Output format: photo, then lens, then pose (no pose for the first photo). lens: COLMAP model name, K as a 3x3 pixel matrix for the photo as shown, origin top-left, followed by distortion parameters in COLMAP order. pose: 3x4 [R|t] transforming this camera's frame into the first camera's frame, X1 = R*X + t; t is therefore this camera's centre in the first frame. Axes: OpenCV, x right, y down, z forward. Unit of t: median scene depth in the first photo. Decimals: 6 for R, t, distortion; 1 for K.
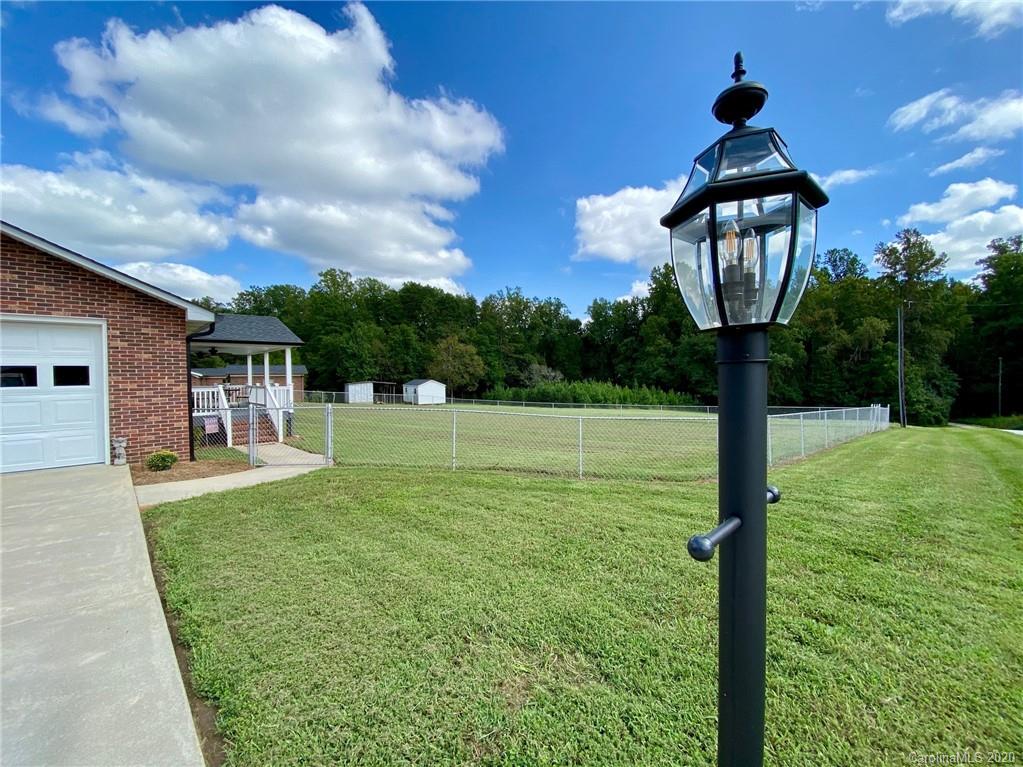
lens RADIAL K [[400.2, 0, 511.8], [0, 400.2, 393.0], [0, 0, 1]] dist [0.024142, -0.021693]
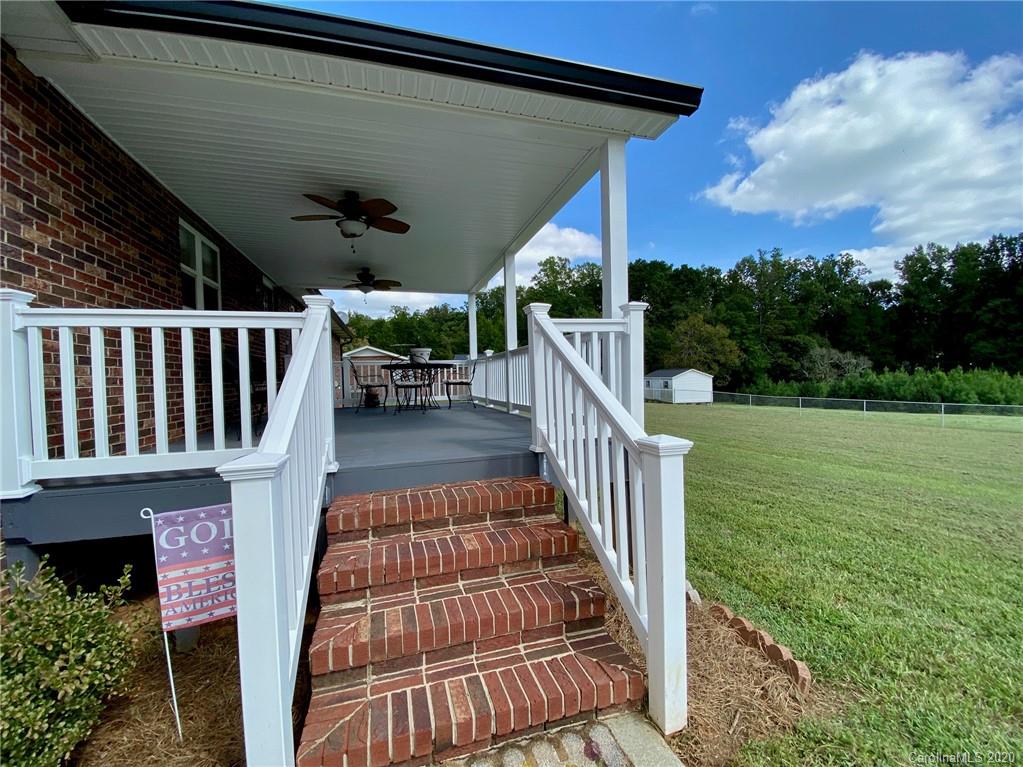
lens RADIAL K [[414.9, 0, 507.6], [0, 414.9, 383.7], [0, 0, 1]] dist [0.026167, -0.025796]
pose [[0.875268, -0.004596, -0.483617, -0.067210], [-0.002587, 0.999896, -0.014185, 0.002781], [0.483632, 0.013667, 0.875165, 0.104904]]
